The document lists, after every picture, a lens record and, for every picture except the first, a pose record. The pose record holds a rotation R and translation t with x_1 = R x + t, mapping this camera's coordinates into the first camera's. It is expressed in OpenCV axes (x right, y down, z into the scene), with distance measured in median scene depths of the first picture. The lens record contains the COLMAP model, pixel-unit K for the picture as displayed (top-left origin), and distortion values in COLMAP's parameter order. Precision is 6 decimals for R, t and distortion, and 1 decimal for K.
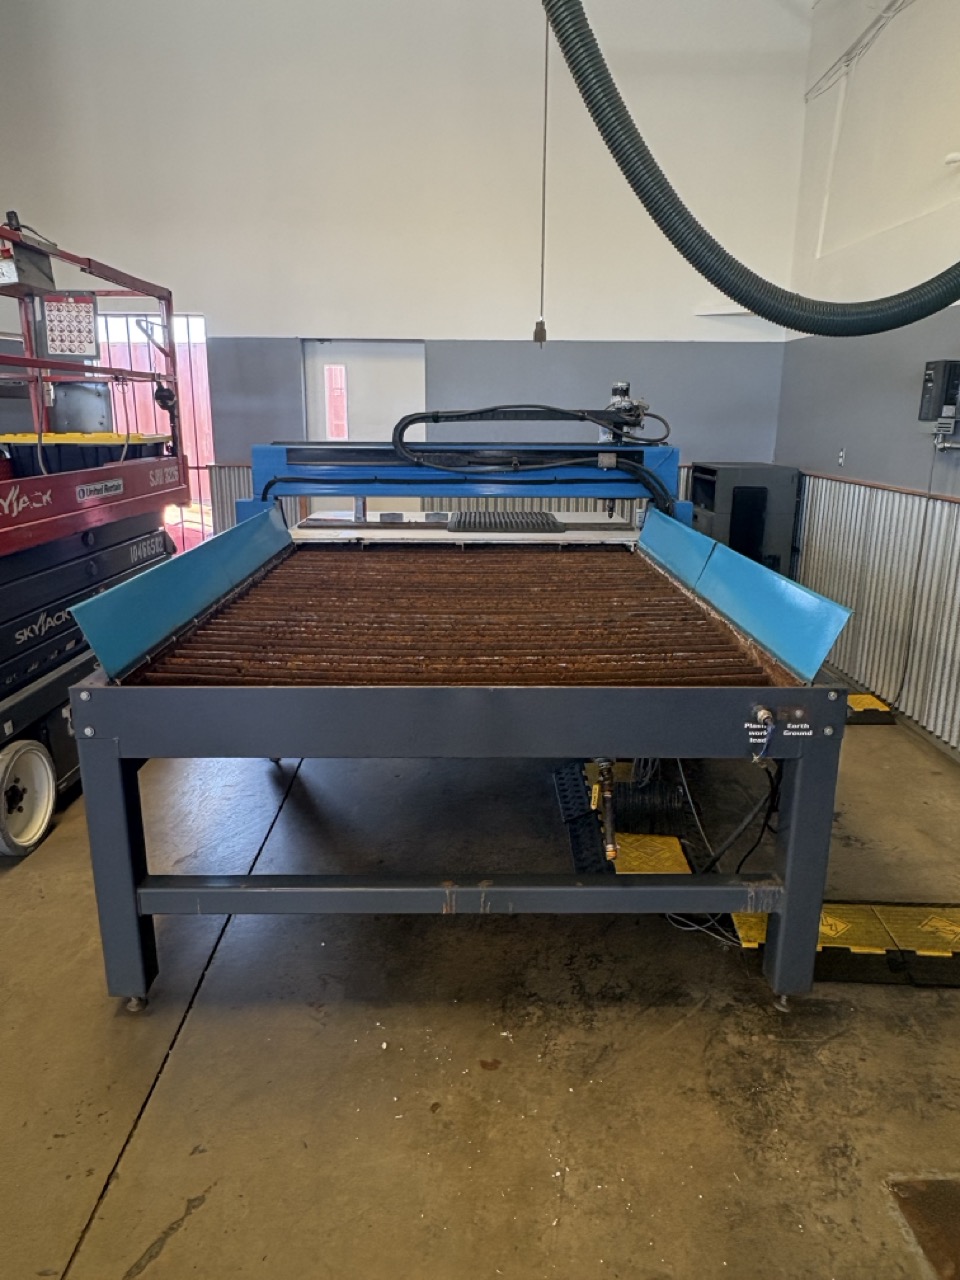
lens RADIAL K [[863.6, 0, 480.0], [0, 863.6, 640.0], [0, 0, 1]] dist [0.005115, 0.005042]
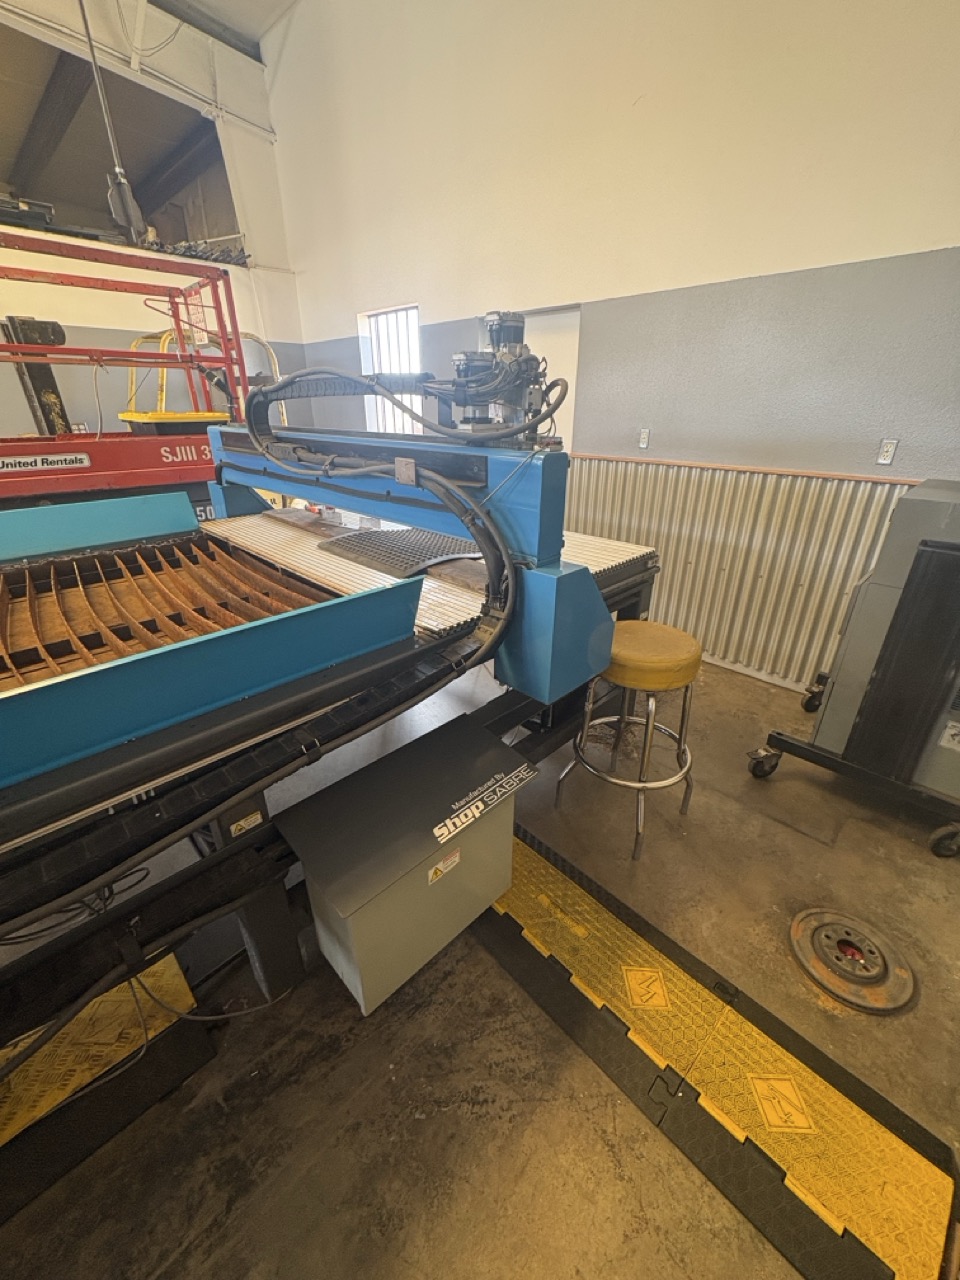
lens RADIAL K [[509.3, 0, 480.0], [0, 509.3, 640.0], [0, 0, 1]] dist [-0.001915, -0.000240]
pose [[0.706574, 0.295780, -0.642859, 0.407936], [-0.183453, 0.953961, 0.237283, -0.182029], [0.683446, -0.049724, 0.728305, 0.750314]]
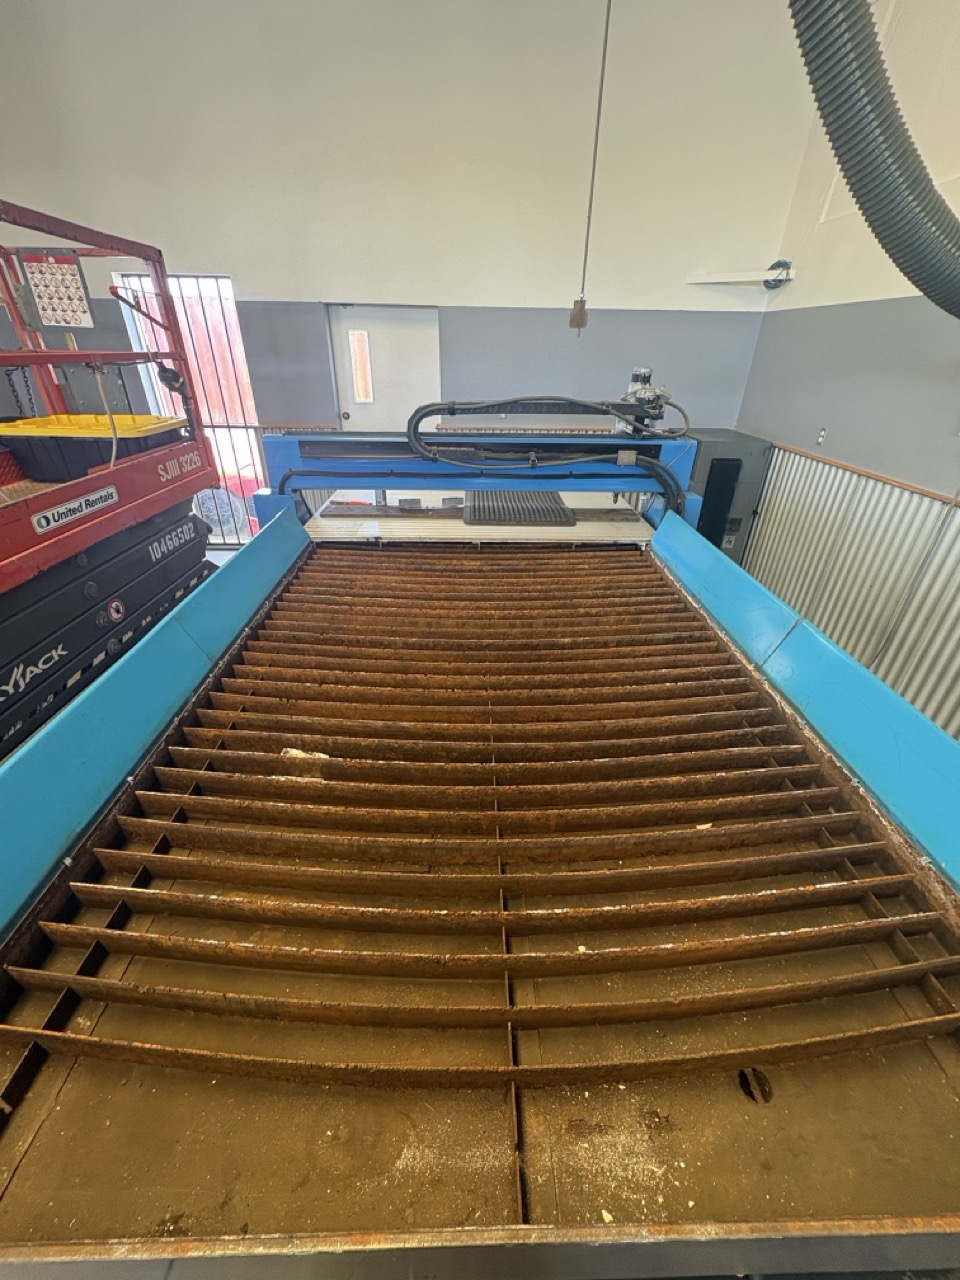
lens RADIAL K [[508.6, 0, 480.0], [0, 508.6, 640.0], [0, 0, 1]] dist [0.006022, -0.000370]
pose [[0.999910, 0.003853, 0.012862, -0.025353], [-0.007072, 0.965415, 0.260624, -0.151605], [-0.011413, -0.260691, 0.965355, 0.374257]]
